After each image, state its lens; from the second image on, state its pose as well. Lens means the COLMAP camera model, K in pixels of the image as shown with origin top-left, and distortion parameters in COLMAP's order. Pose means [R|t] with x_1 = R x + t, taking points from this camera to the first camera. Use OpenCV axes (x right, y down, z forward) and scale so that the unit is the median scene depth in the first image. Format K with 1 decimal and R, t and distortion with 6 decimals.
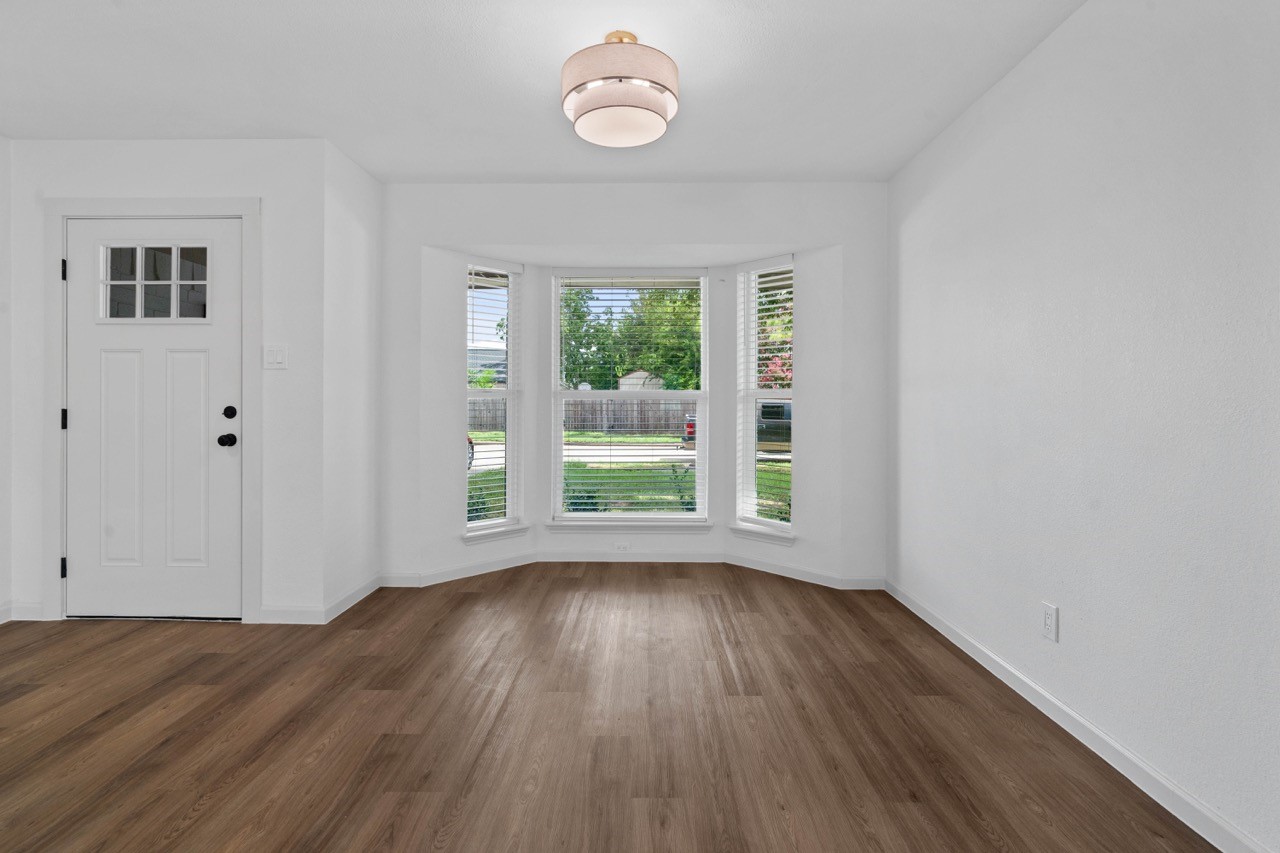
lens RADIAL K [[610.4, 0, 632.6], [0, 610.4, 406.9], [0, 0, 1]] dist [-0.001309, -0.009674]
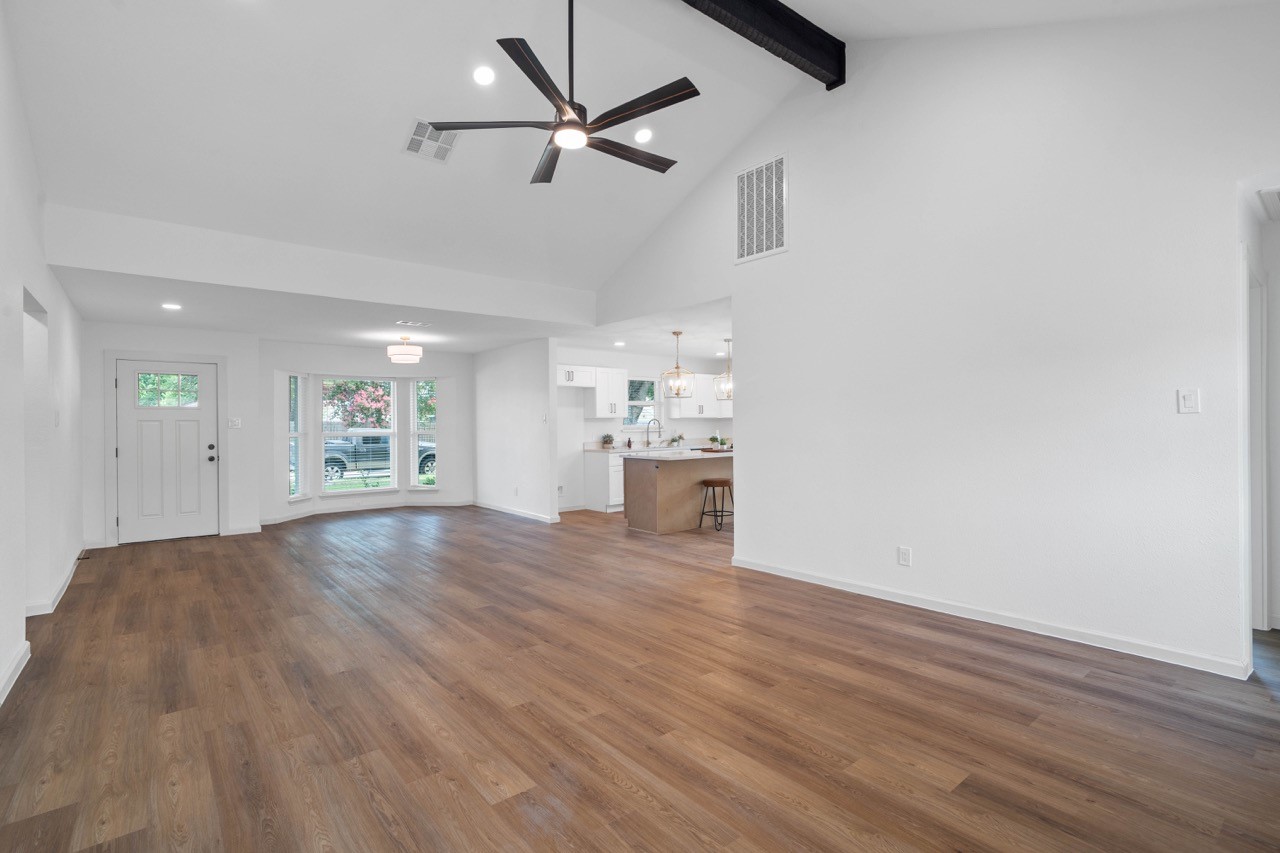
lens RADIAL K [[594.1, 0, 634.7], [0, 594.1, 426.5], [0, 0, 1]] dist [-0.002890, -0.000350]
pose [[0.762362, -0.010222, 0.647070, -0.736779], [0.014029, 0.999901, -0.000732, -0.037035], [-0.646998, 0.009636, 0.762431, -1.482338]]
